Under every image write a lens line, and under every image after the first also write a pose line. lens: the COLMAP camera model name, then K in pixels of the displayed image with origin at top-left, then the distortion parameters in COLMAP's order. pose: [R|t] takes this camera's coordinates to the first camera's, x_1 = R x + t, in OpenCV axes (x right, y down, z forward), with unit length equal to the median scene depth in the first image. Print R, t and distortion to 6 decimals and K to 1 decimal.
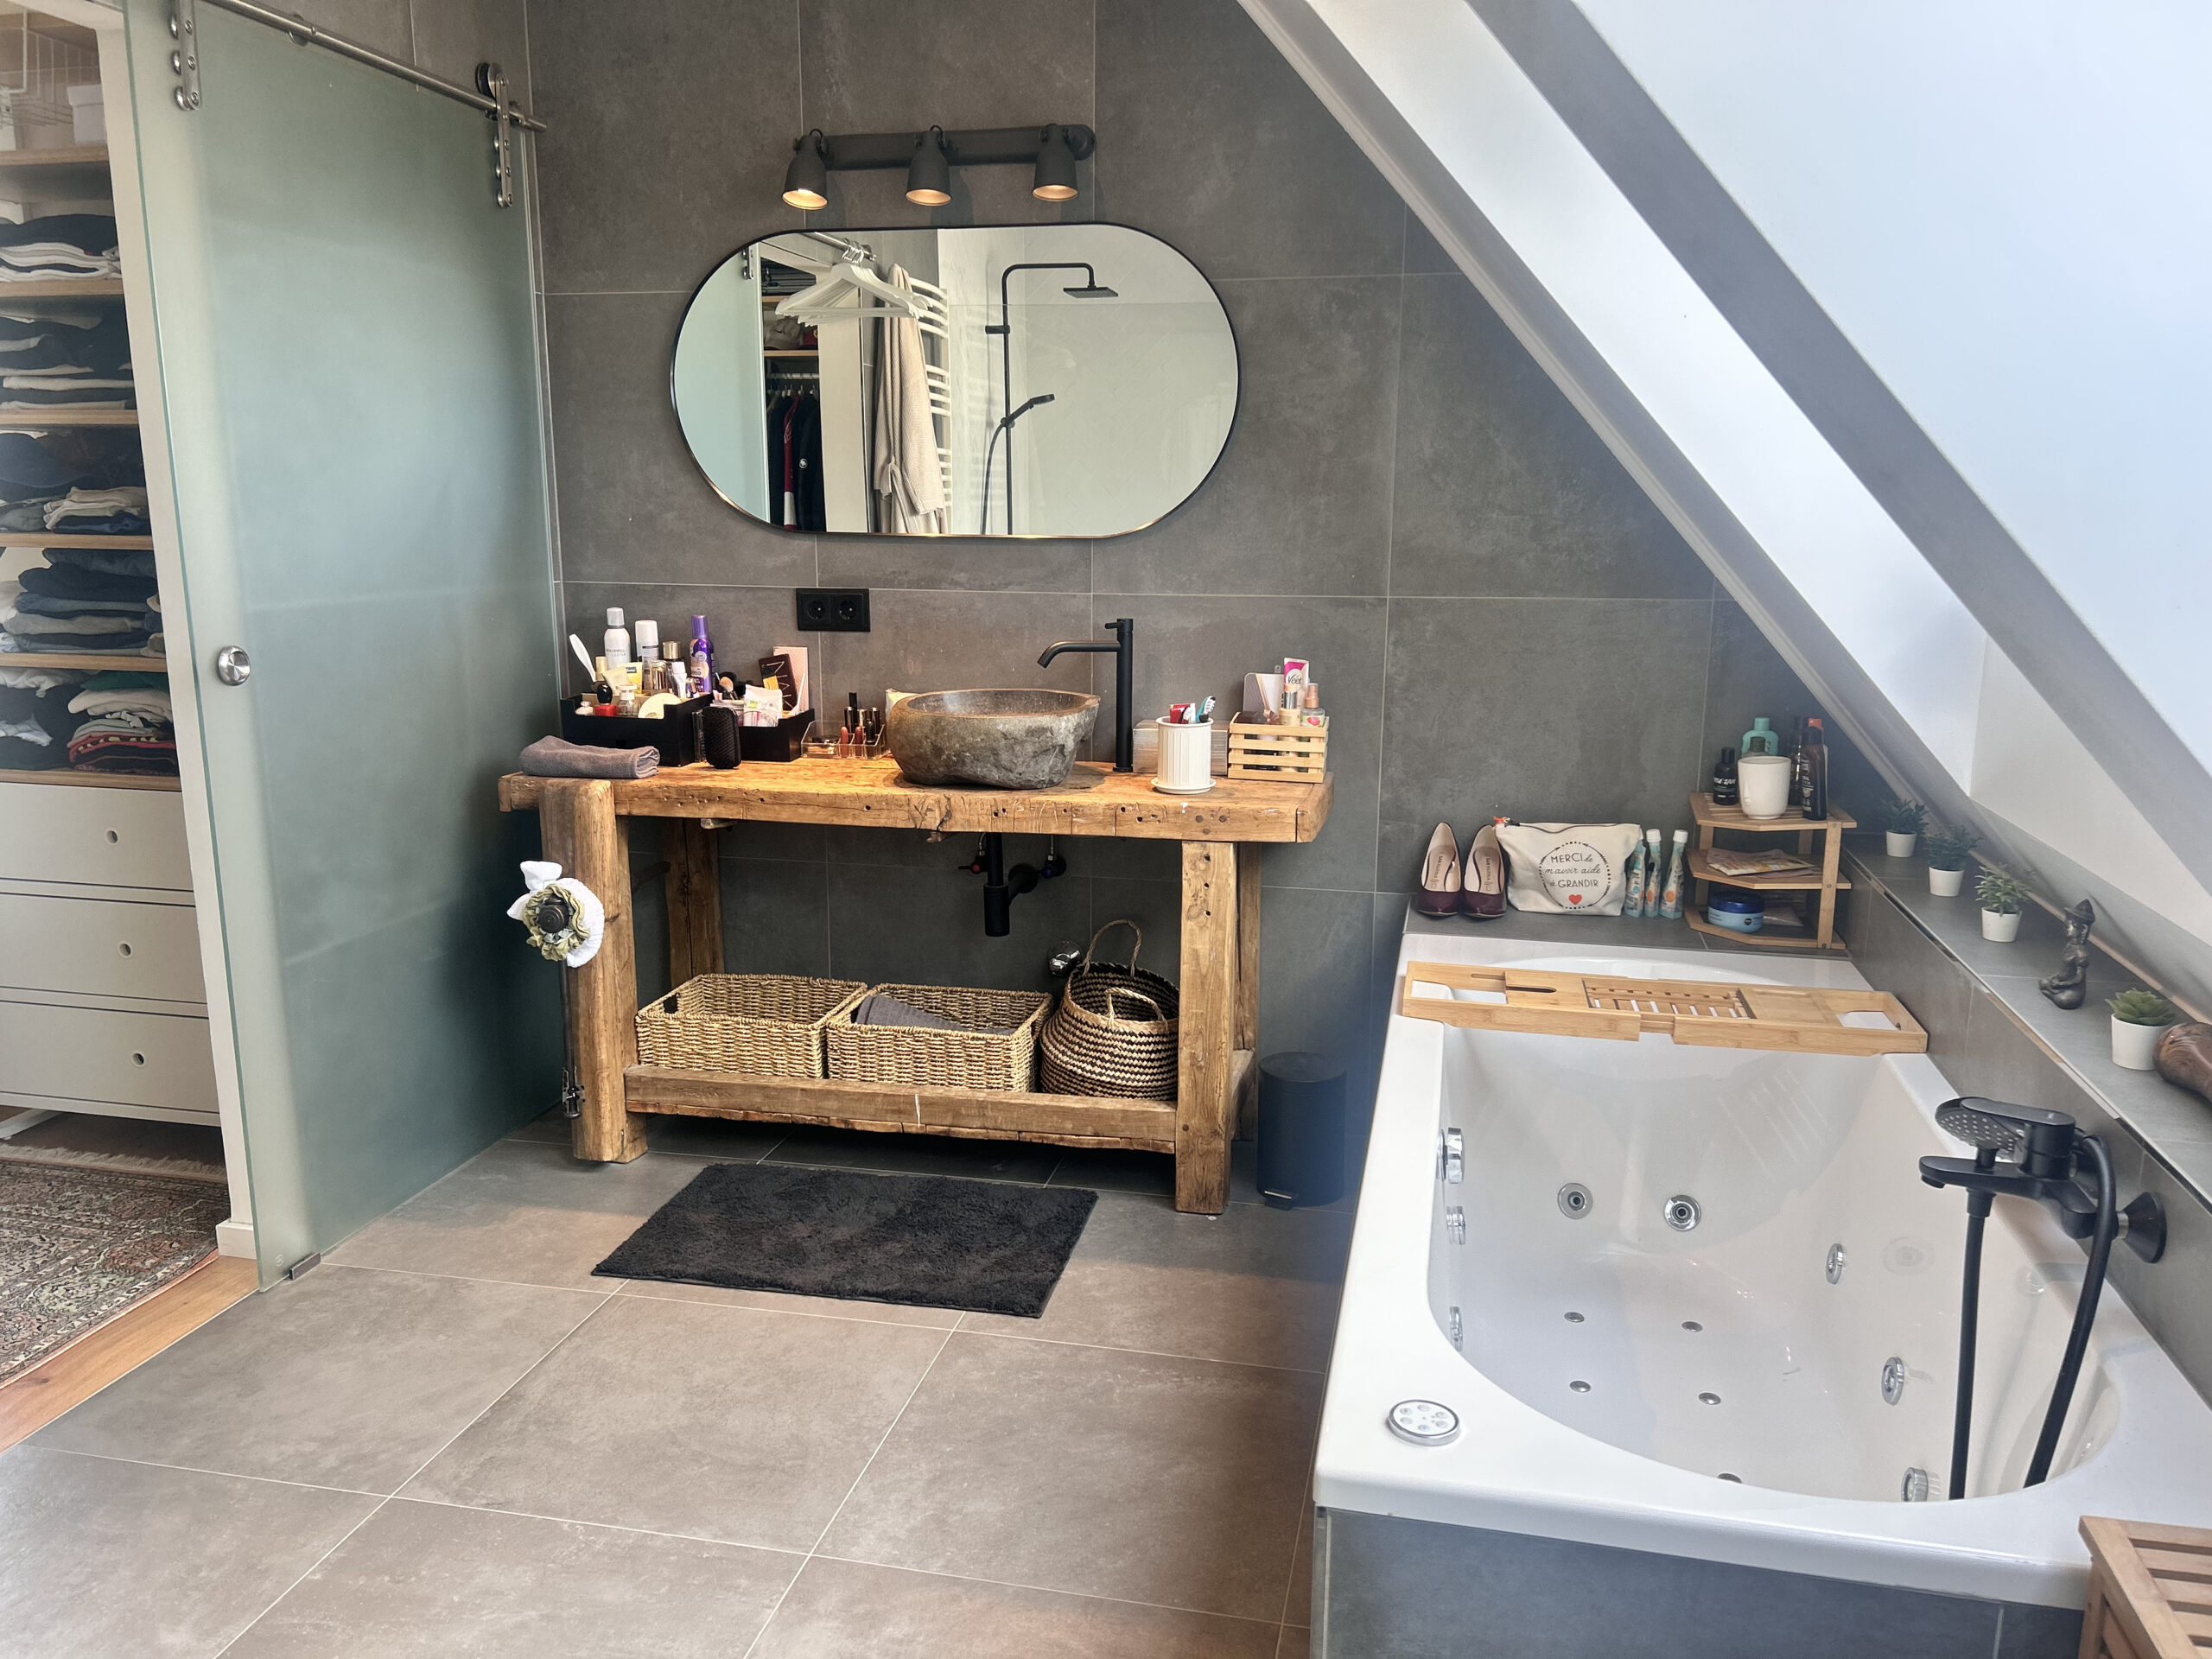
lens RADIAL K [[1670.5, 0, 1107.1], [0, 1670.5, 827.6], [0, 0, 1]] dist [0.037885, -0.022593]
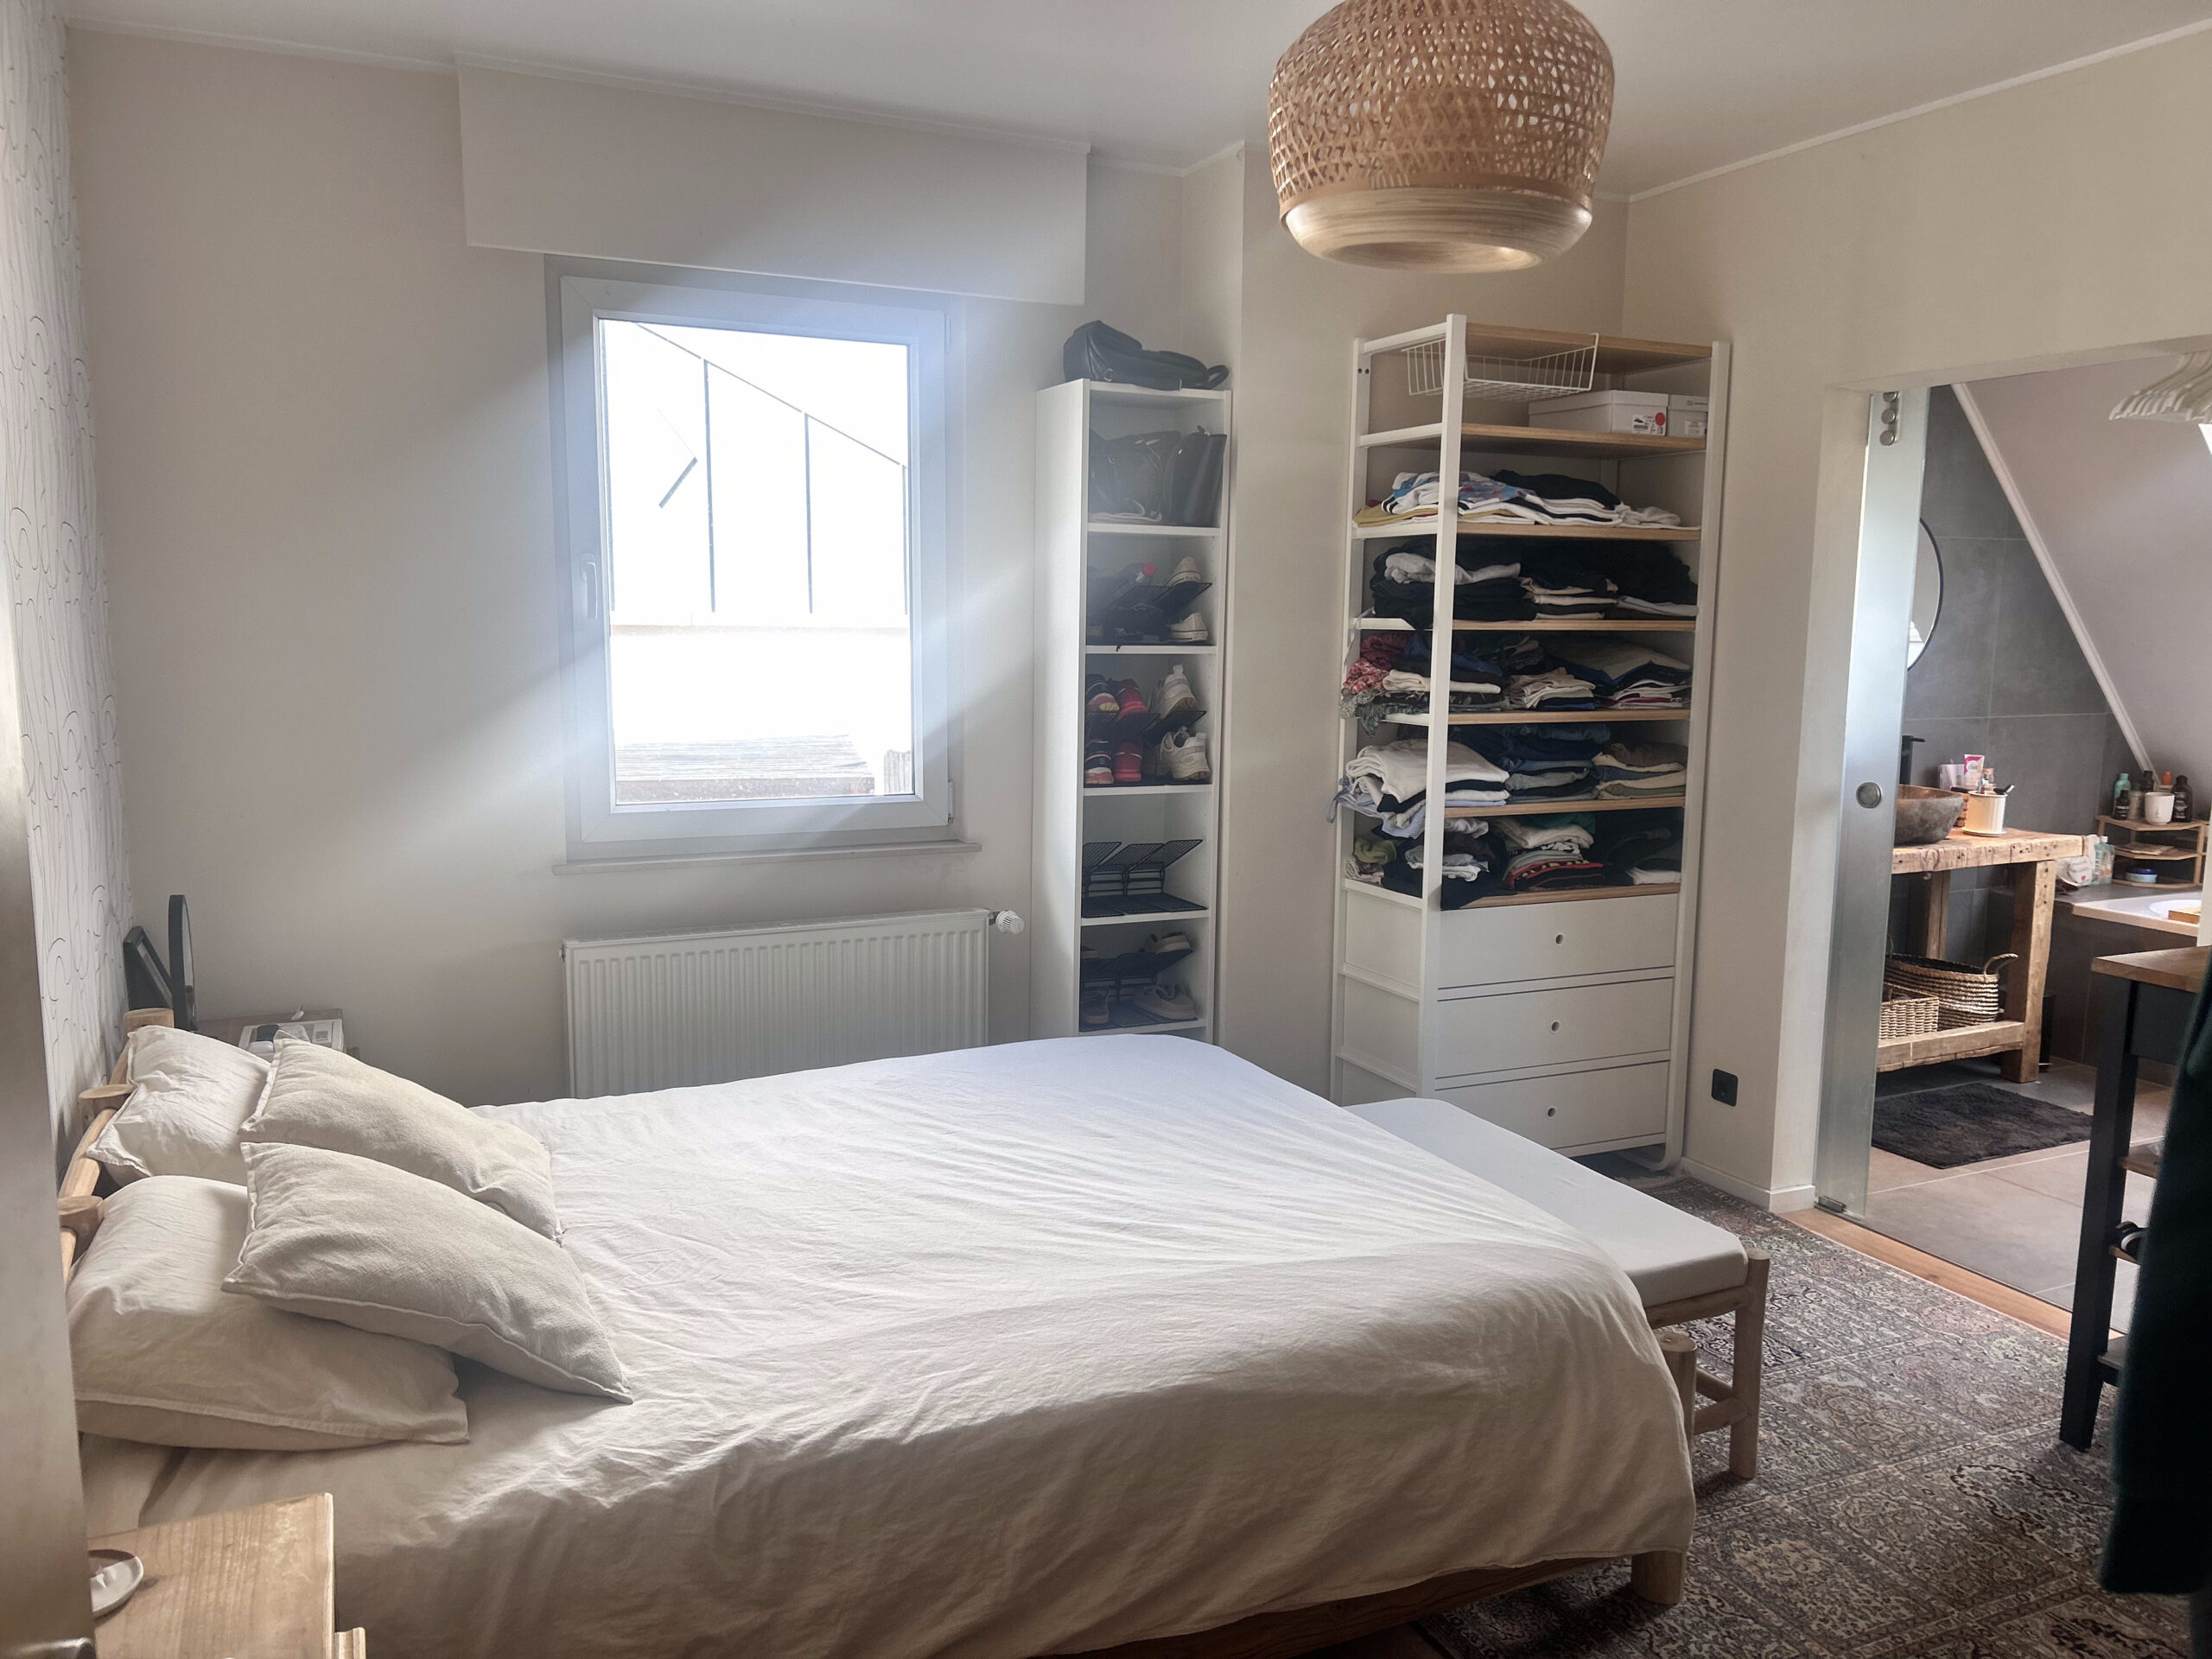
lens RADIAL K [[1670.5, 0, 1107.0], [0, 1670.5, 834.1], [0, 0, 1]] dist [0.037885, -0.022593]
pose [[0.796760, -0.081332, 0.598798, -1.650839], [0.111930, 0.993618, -0.013974, -0.097374], [-0.593840, 0.078157, 0.800778, 0.164341]]
